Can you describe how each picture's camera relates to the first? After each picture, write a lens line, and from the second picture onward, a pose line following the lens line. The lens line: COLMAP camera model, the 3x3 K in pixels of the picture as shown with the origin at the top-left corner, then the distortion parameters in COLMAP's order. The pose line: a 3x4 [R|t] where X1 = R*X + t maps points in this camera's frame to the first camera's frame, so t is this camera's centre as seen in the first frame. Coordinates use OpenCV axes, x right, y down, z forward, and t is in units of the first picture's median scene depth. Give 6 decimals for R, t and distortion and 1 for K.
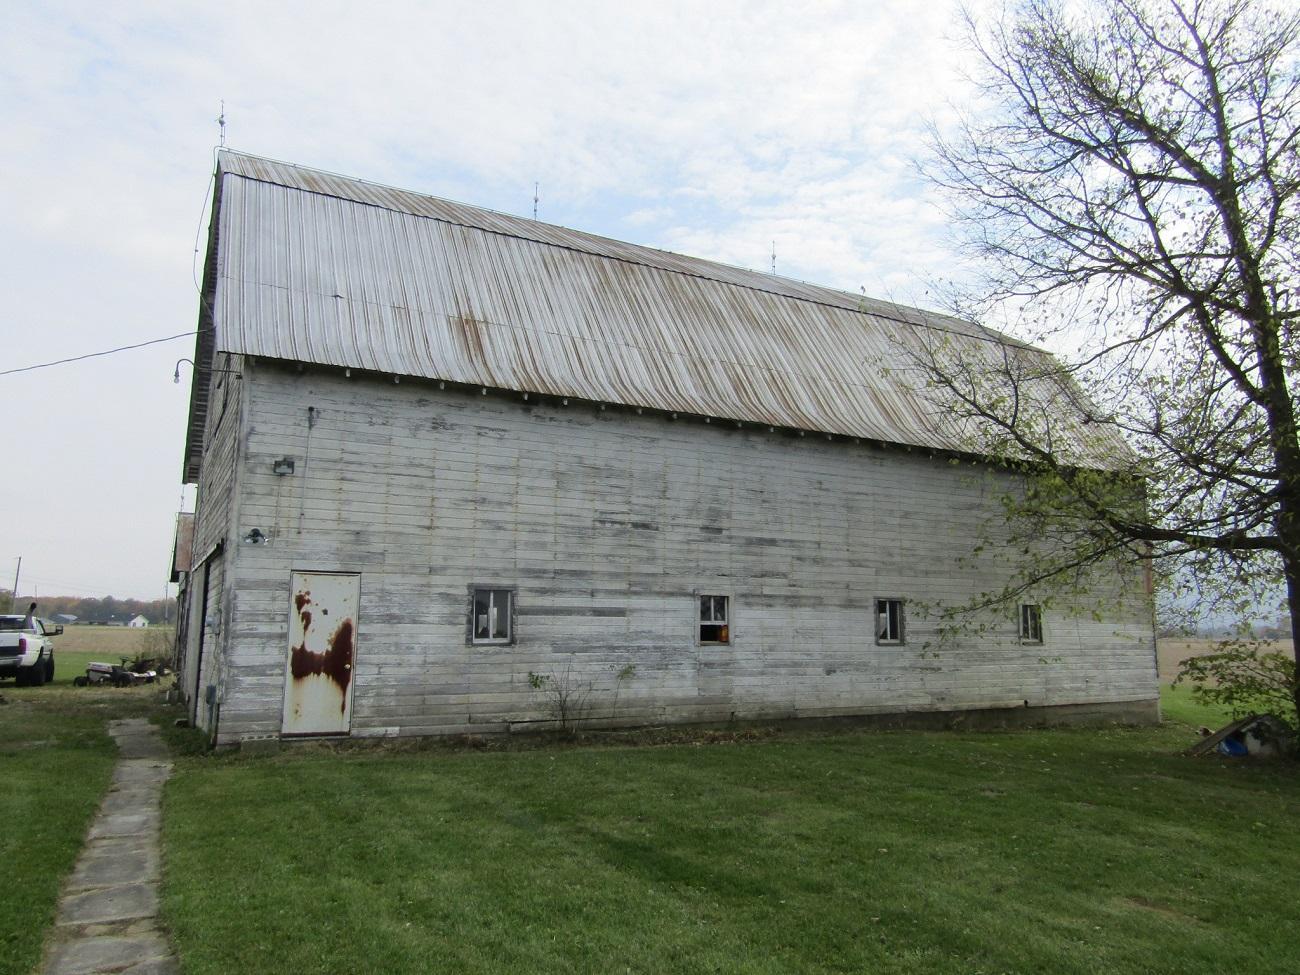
lens RADIAL K [[922.9, 0, 650.0], [0, 922.9, 487.5], [0, 0, 1]] dist [-0.004309, -0.006077]
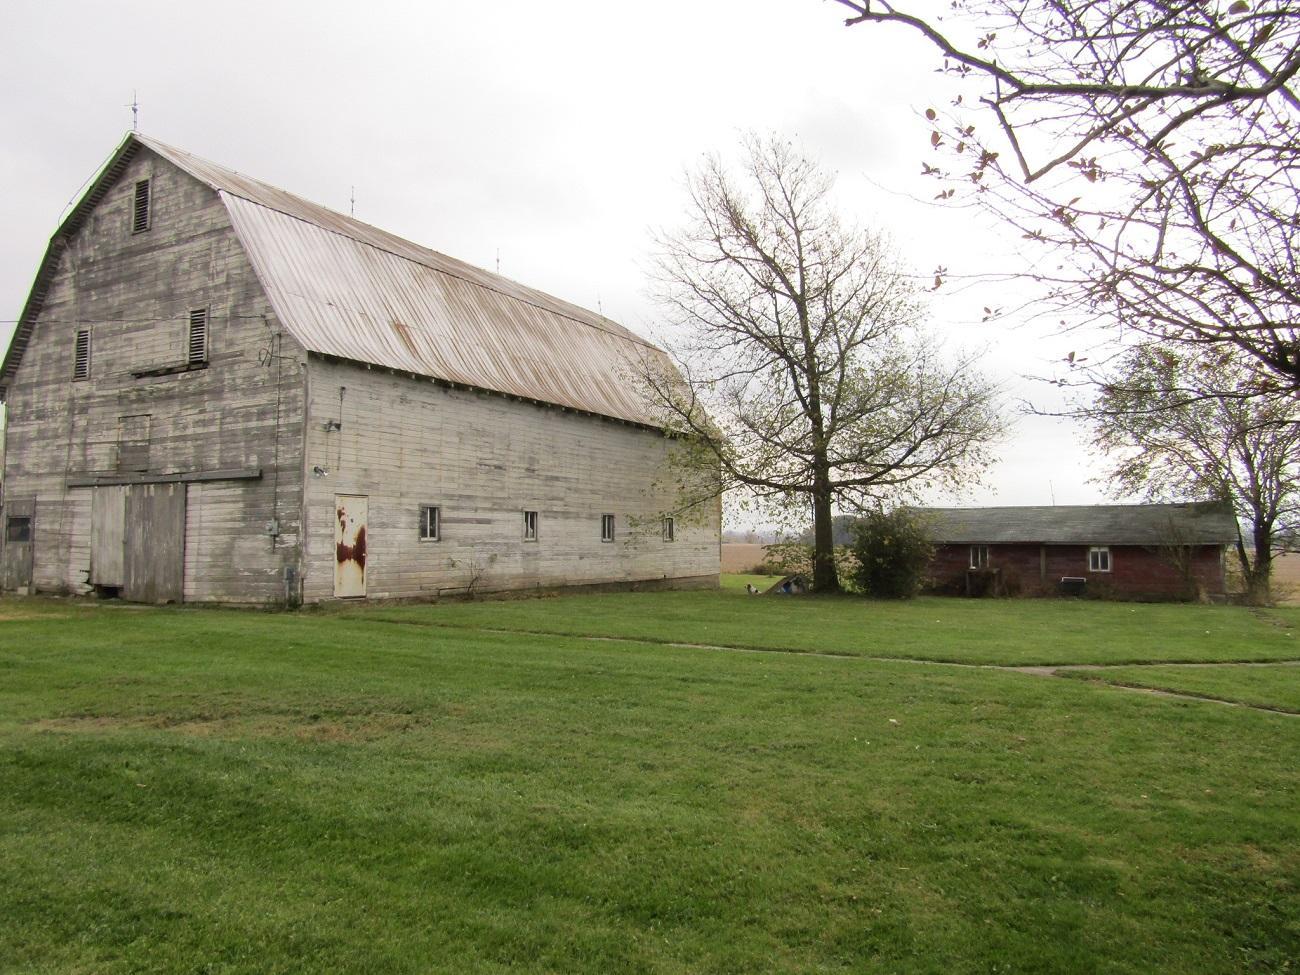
lens RADIAL K [[922.9, 0, 650.0], [0, 922.9, 487.5], [0, 0, 1]] dist [-0.004309, -0.006077]
pose [[0.850459, 0.023731, 0.525506, -0.632726], [-0.074509, 0.994344, 0.075680, -0.064859], [-0.520738, -0.103518, 0.847417, -0.491140]]
